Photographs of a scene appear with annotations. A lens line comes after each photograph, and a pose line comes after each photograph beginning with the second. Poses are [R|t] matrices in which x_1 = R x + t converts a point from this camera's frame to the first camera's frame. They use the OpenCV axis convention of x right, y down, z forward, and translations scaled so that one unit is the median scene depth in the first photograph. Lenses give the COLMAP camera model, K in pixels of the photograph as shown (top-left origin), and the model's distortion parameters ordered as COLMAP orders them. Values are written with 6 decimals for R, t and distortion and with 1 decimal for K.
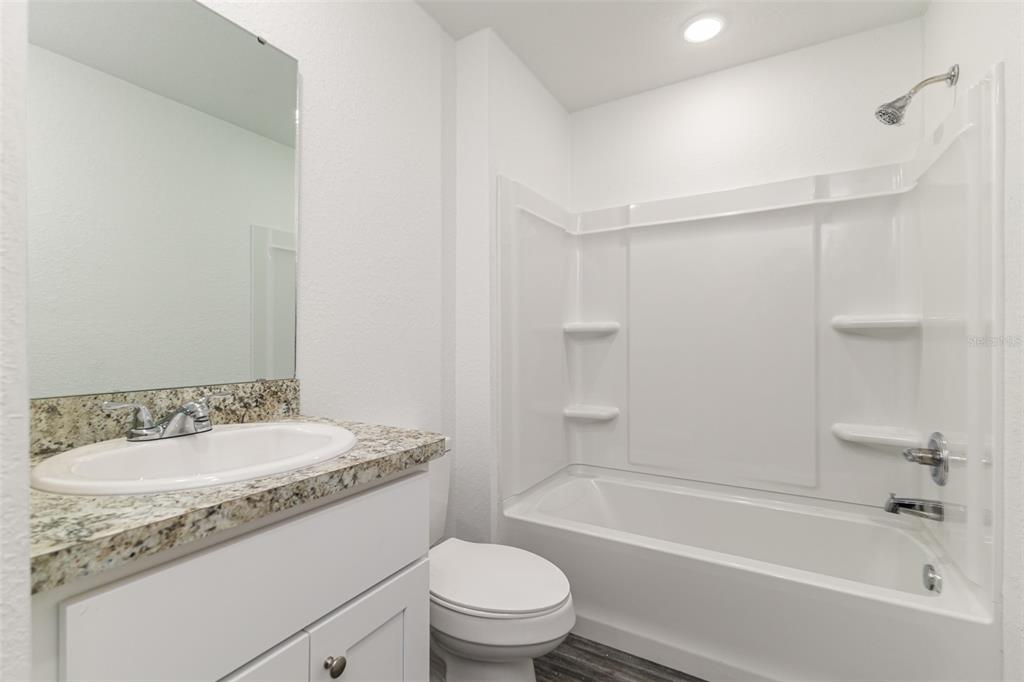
lens RADIAL K [[477.1, 0, 488.6], [0, 477.1, 340.0], [0, 0, 1]] dist [0.019082, -0.005308]
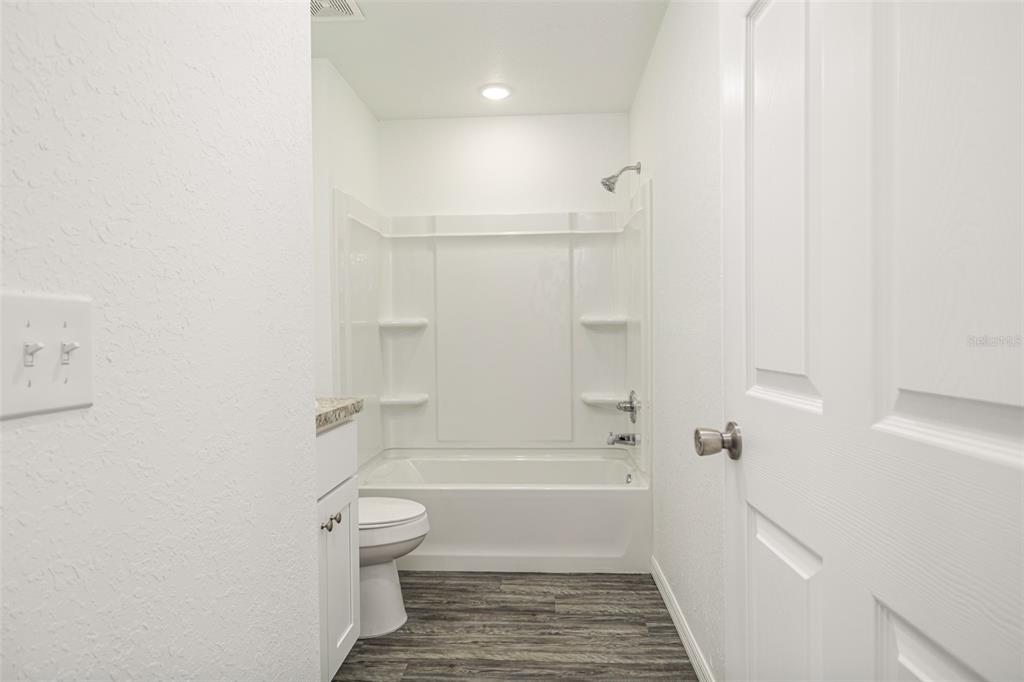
lens RADIAL K [[618.7, 0, 512.0], [0, 618.7, 341.0], [0, 0, 1]] dist [0.000292, 0.000004]
pose [[0.883671, -0.012742, 0.467935, -0.291852], [0.007694, 0.999890, 0.012698, -0.001132], [-0.468046, -0.007620, 0.883671, -0.478209]]
